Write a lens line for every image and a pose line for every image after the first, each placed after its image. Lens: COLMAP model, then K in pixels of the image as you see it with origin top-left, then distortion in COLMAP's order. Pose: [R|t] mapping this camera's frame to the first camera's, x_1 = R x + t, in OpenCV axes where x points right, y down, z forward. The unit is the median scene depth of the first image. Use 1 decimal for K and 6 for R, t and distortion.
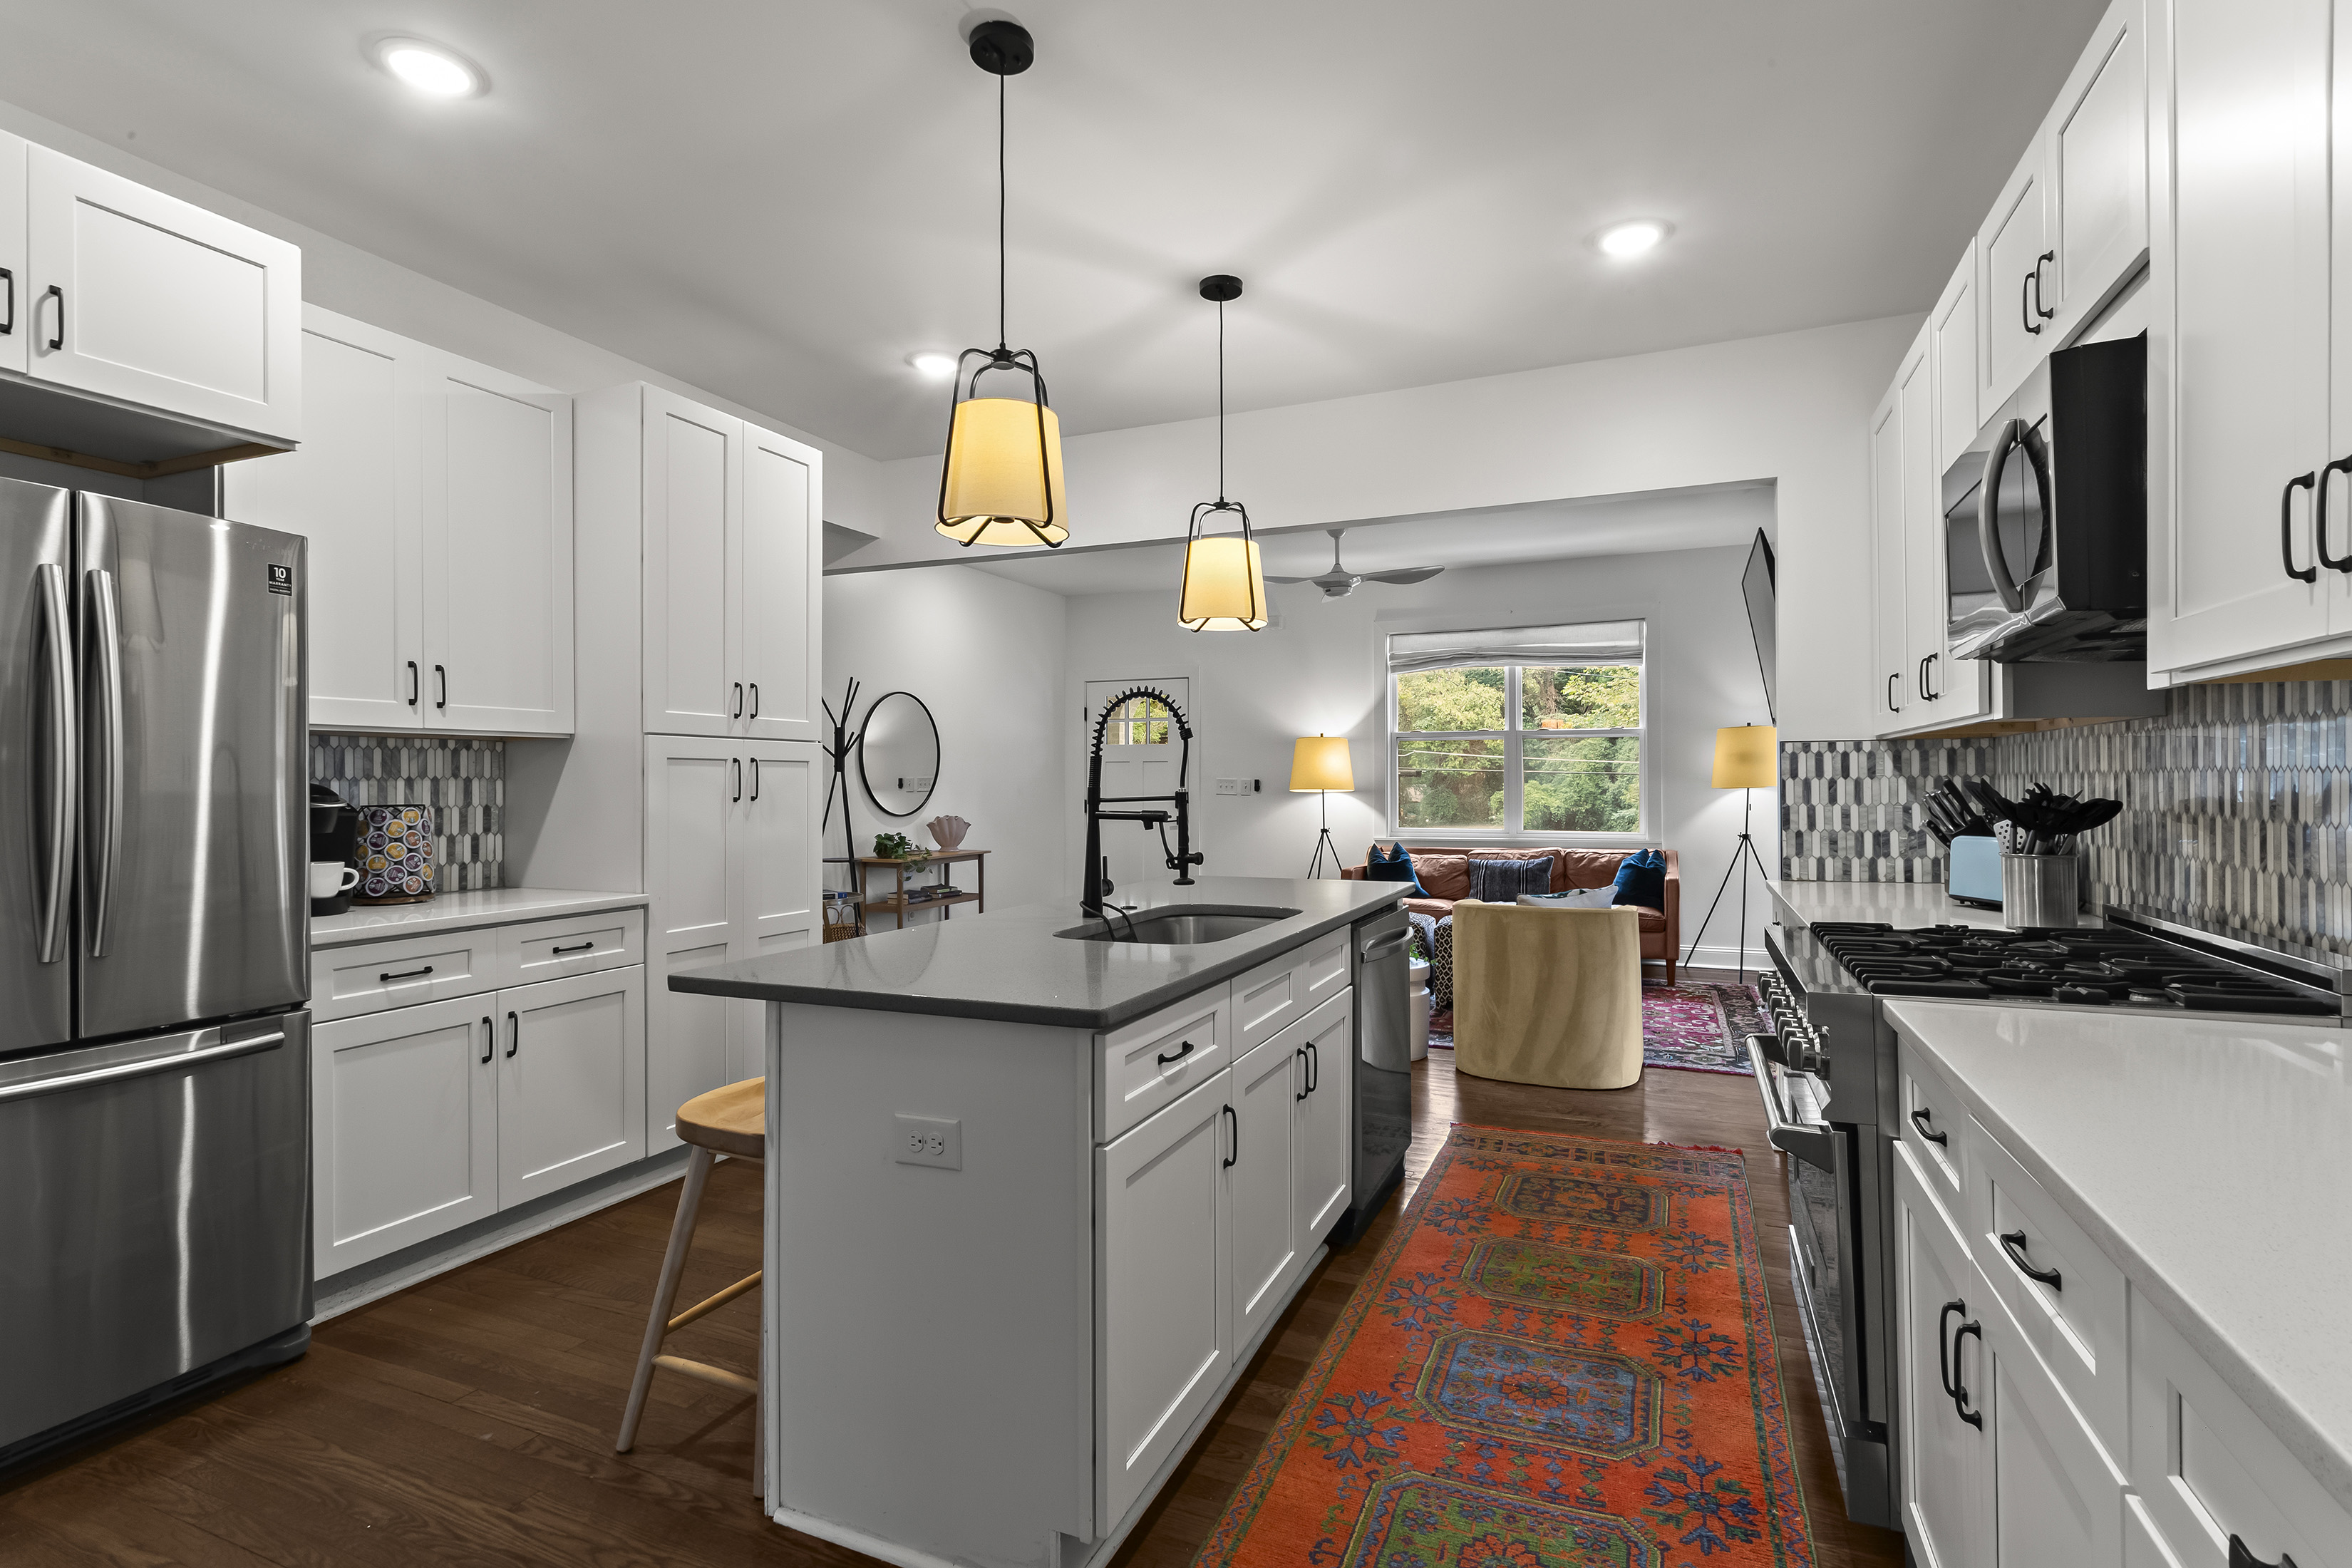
lens RADIAL K [[1124.7, 0, 1184.6], [0, 1124.7, 779.2], [0, 0, 1]] dist [-0.000011, 0.003280]
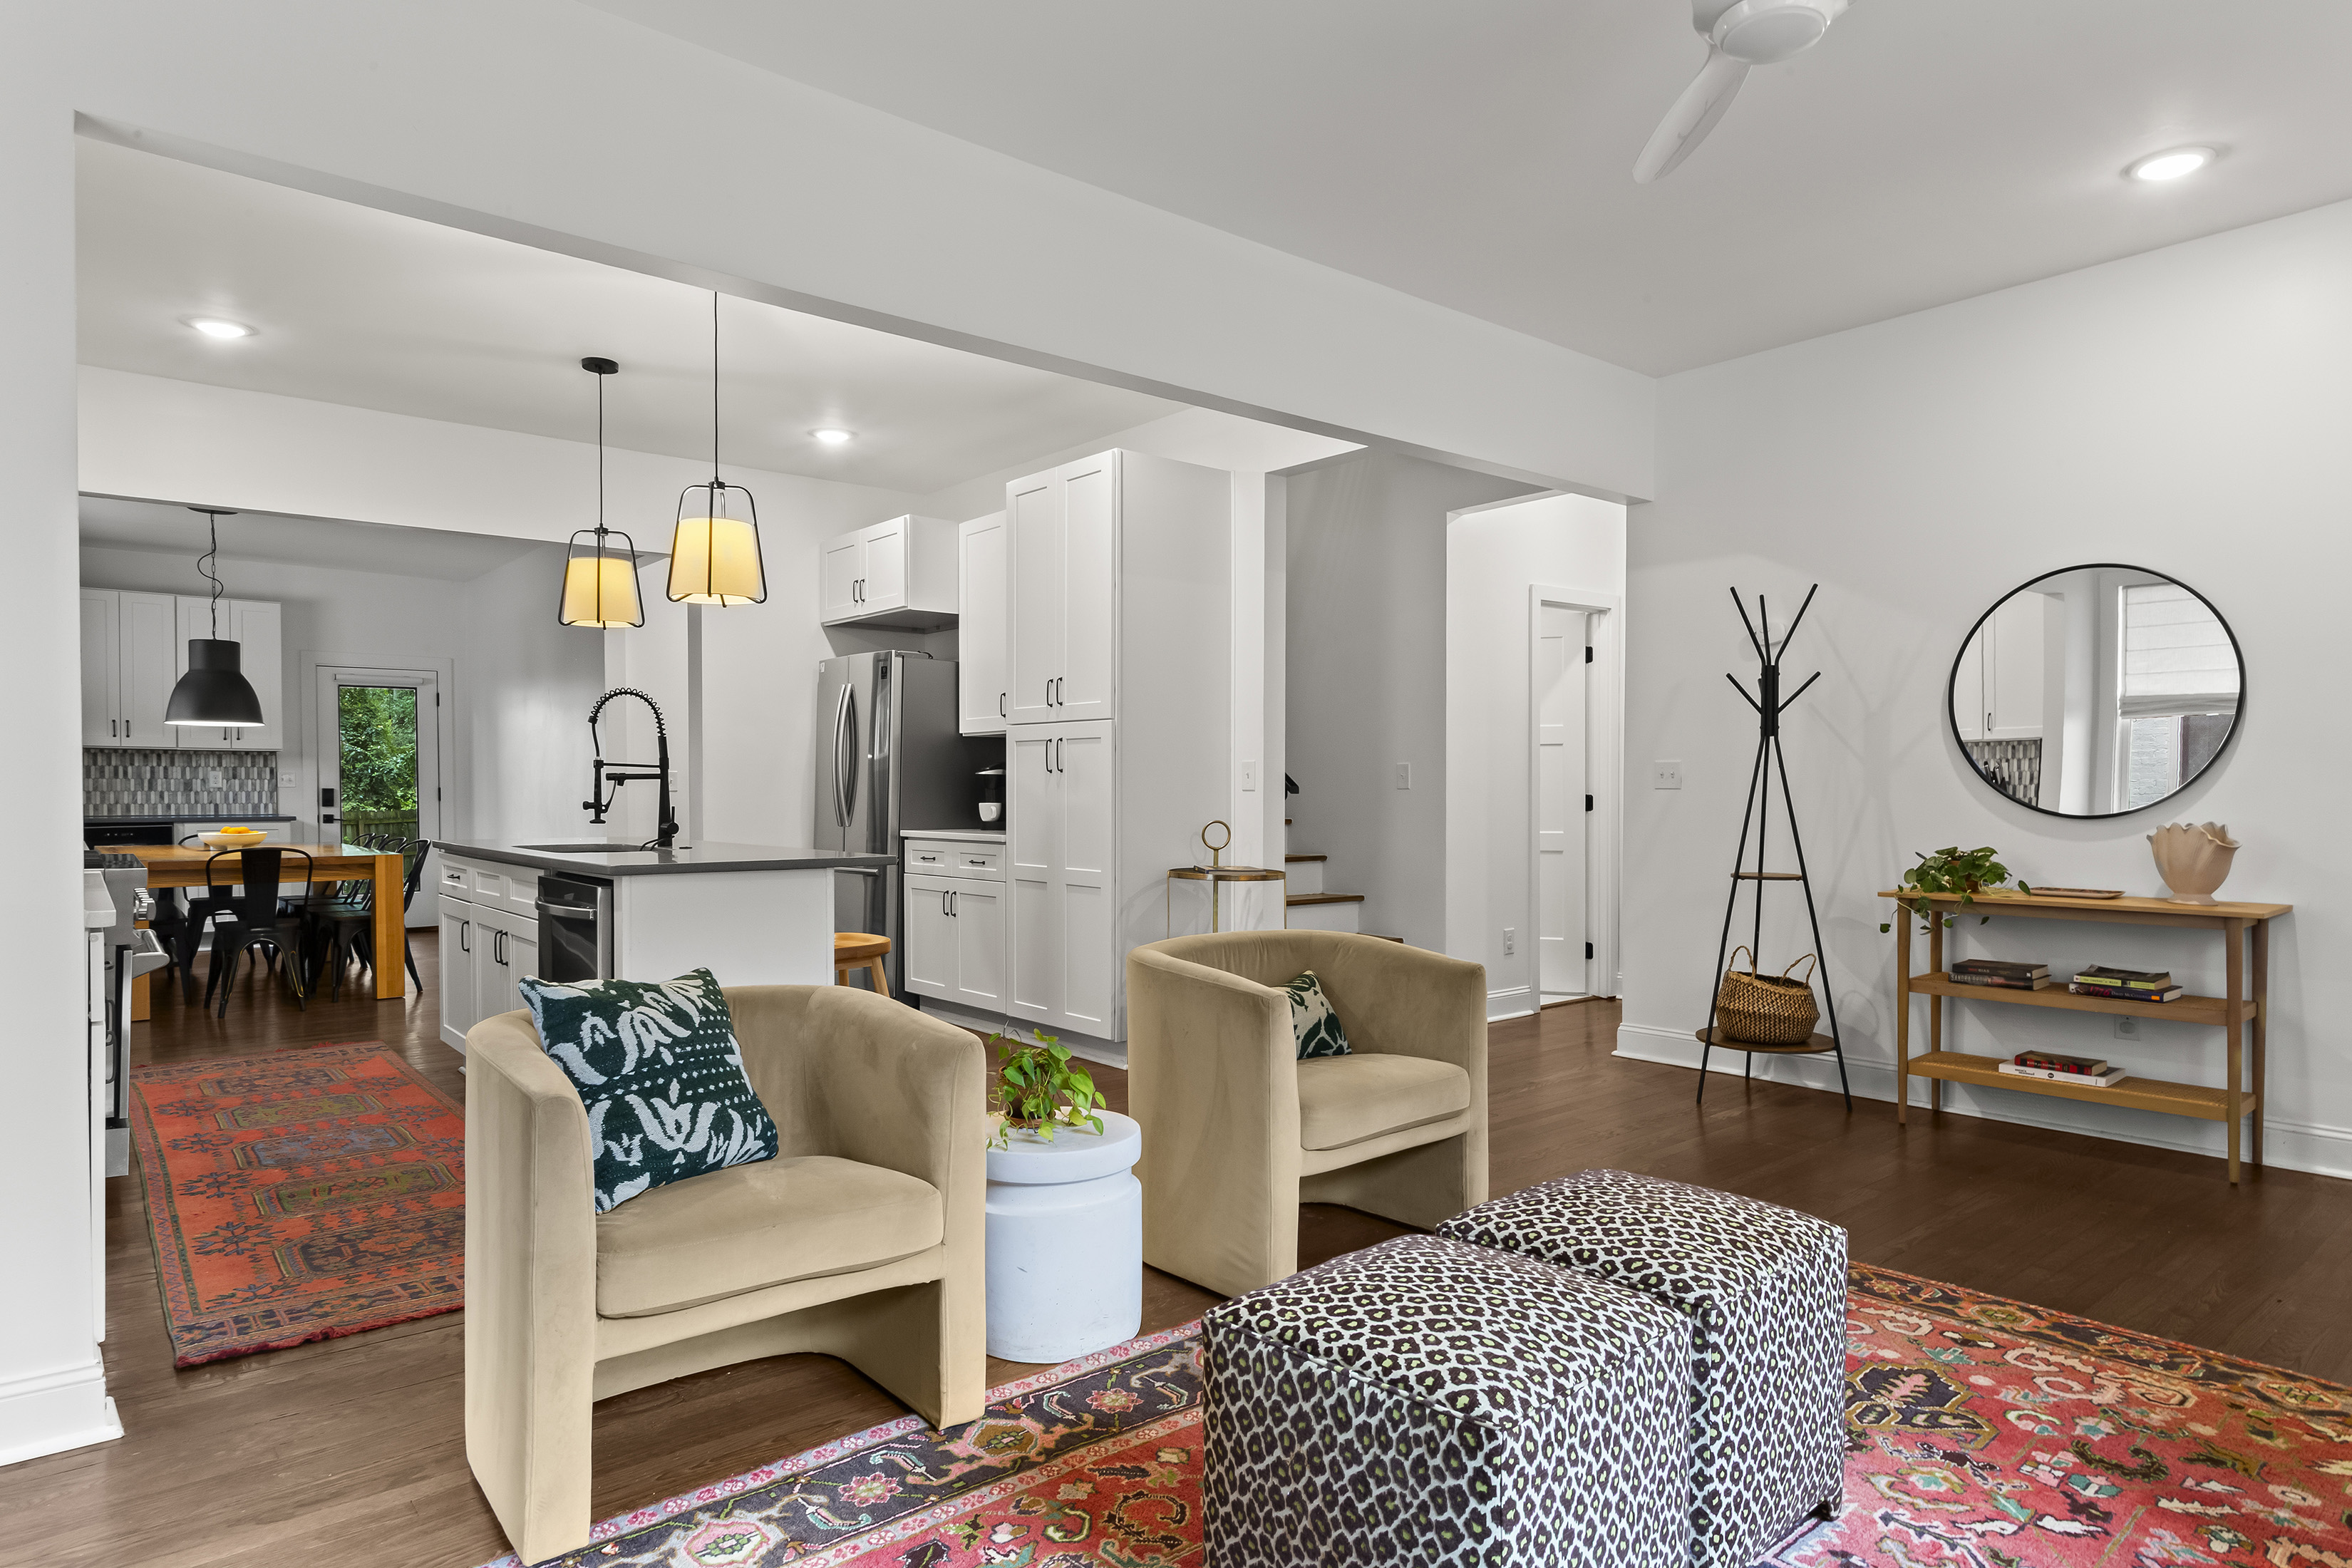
lens RADIAL K [[1350.3, 0, 1181.0], [0, 1350.3, 799.3], [0, 0, 1]] dist [-0.003720, 0.000381]
pose [[-0.448308, 0.010759, -0.893814, 0.878643], [0.002626, 0.999939, 0.010720, 0.032964], [0.893875, 0.002459, -0.448309, 1.764503]]
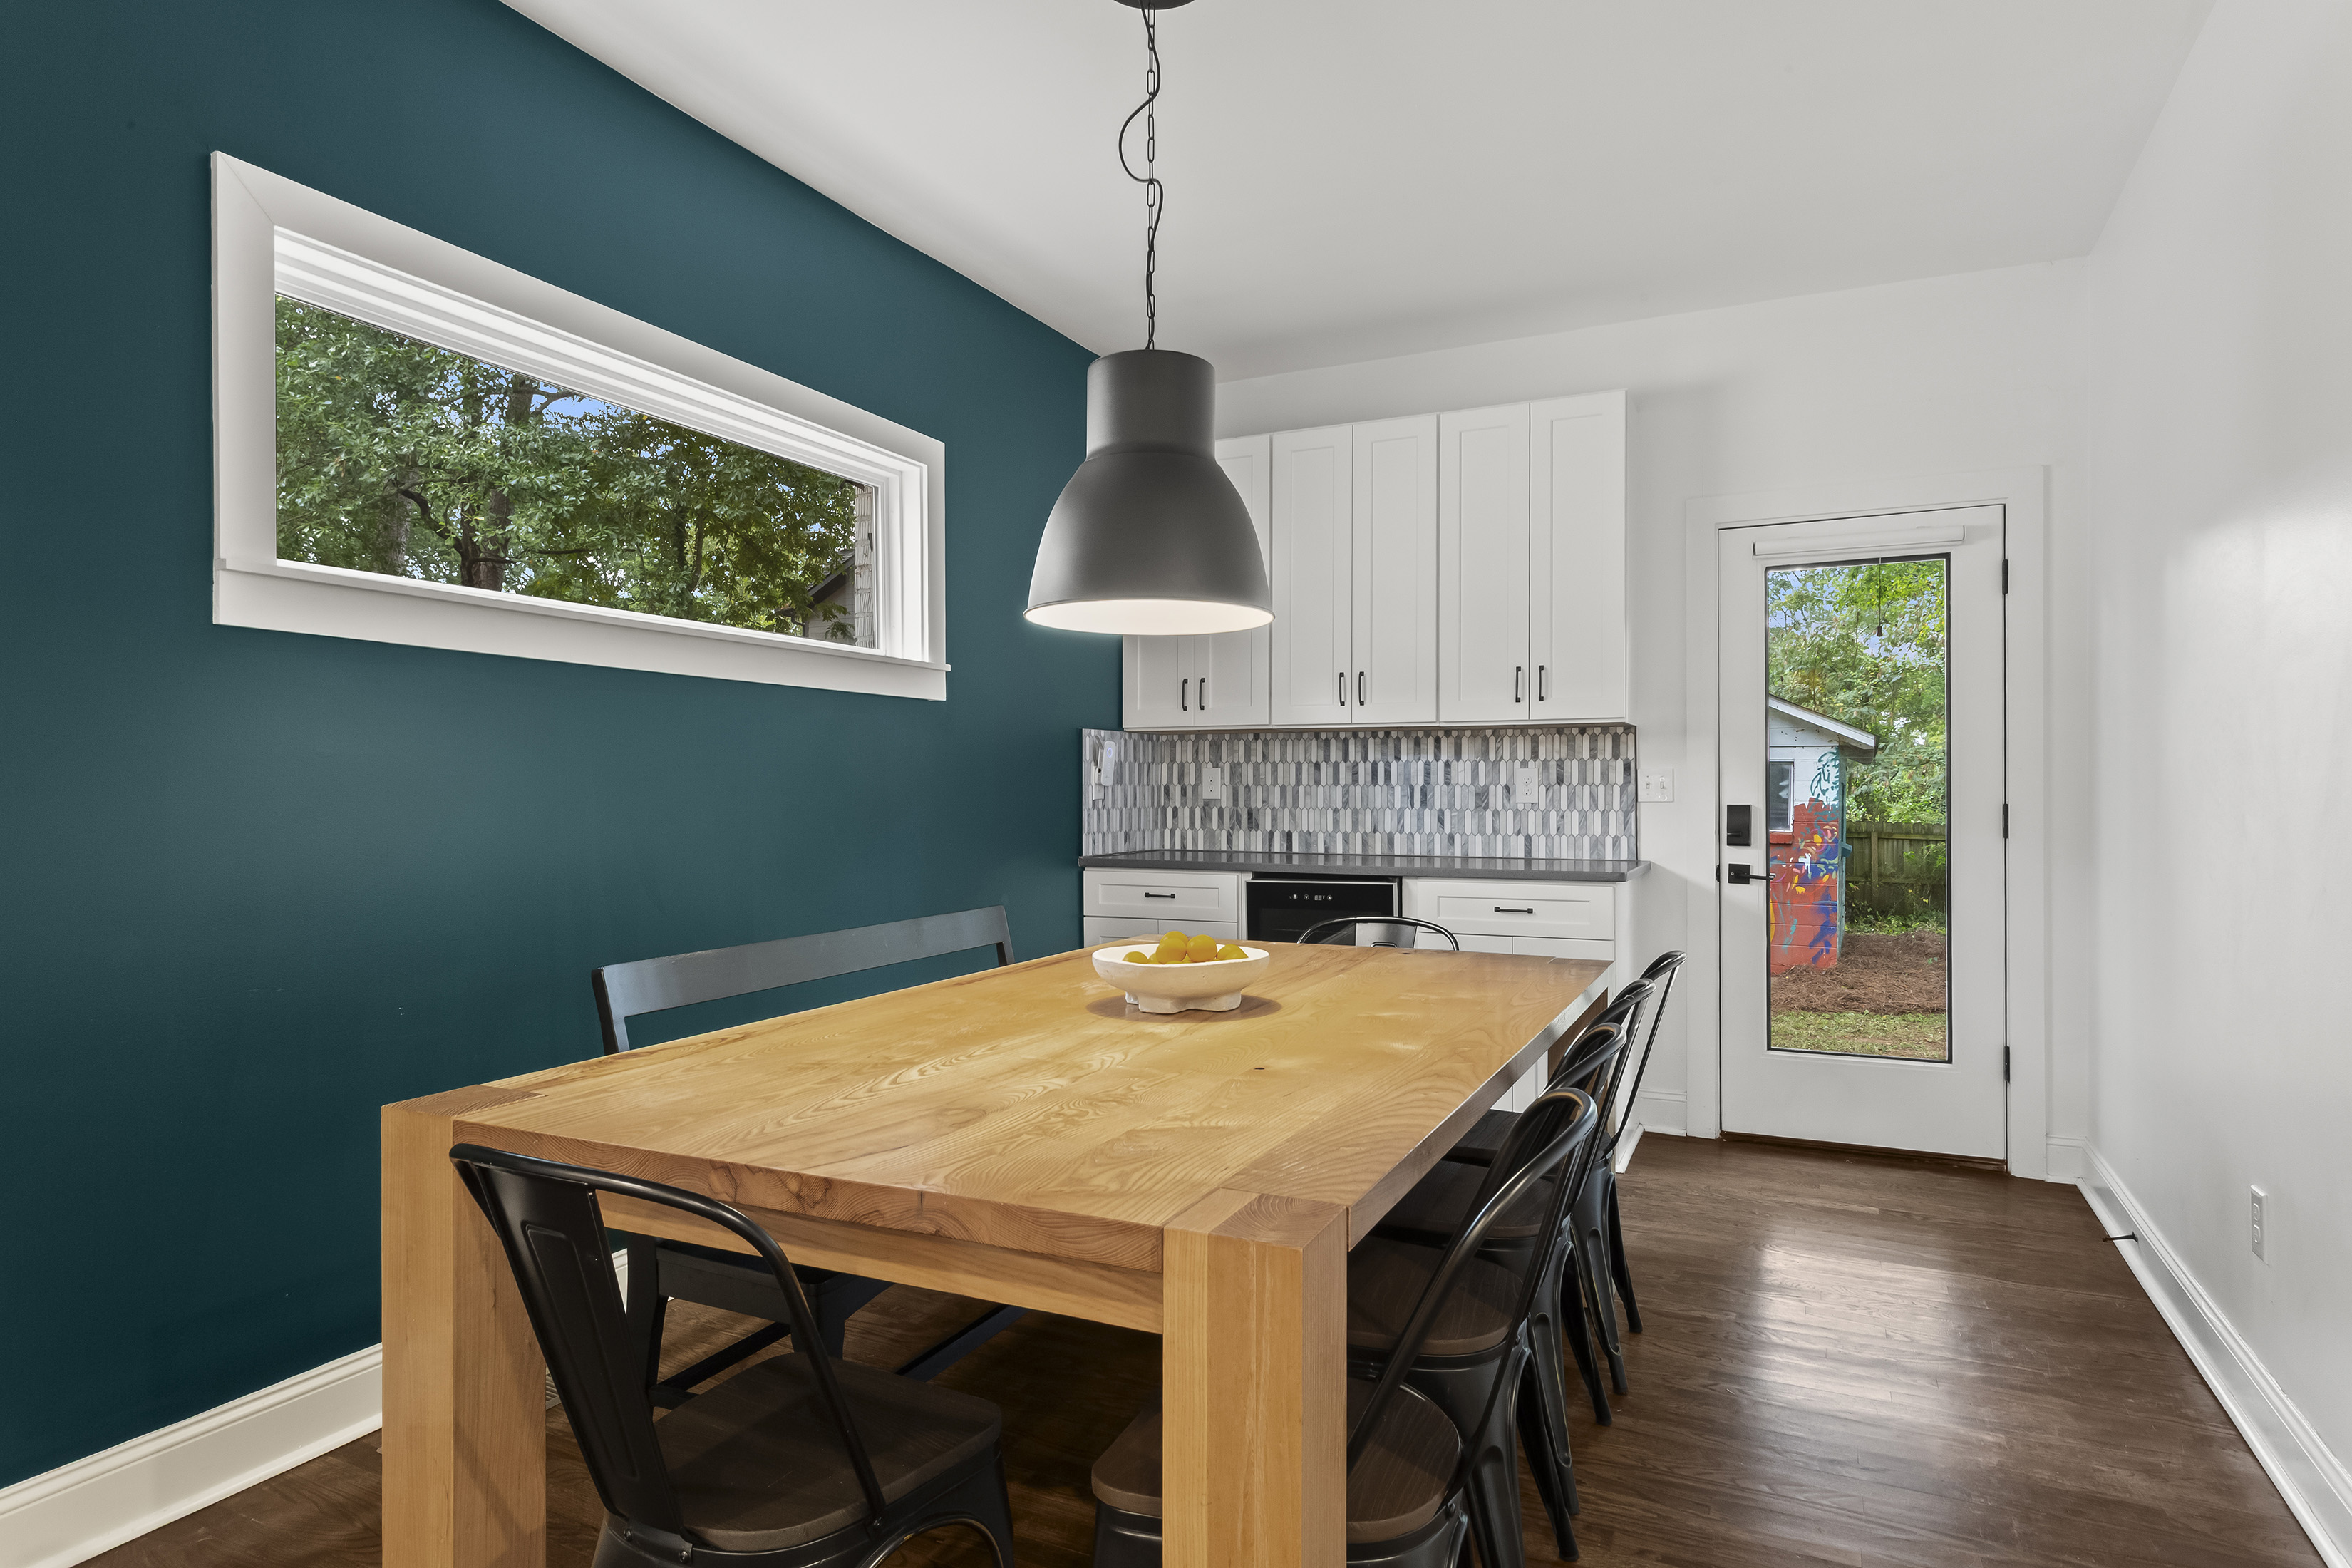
lens RADIAL K [[1280.6, 0, 1190.7], [0, 1280.6, 799.8], [0, 0, 1]] dist [-0.003953, 0.000798]
pose [[-0.998964, 0.003860, 0.045343, -0.321601], [0.004049, 0.999983, 0.004085, 0.024690], [-0.045326, 0.004265, -0.998963, 0.196031]]
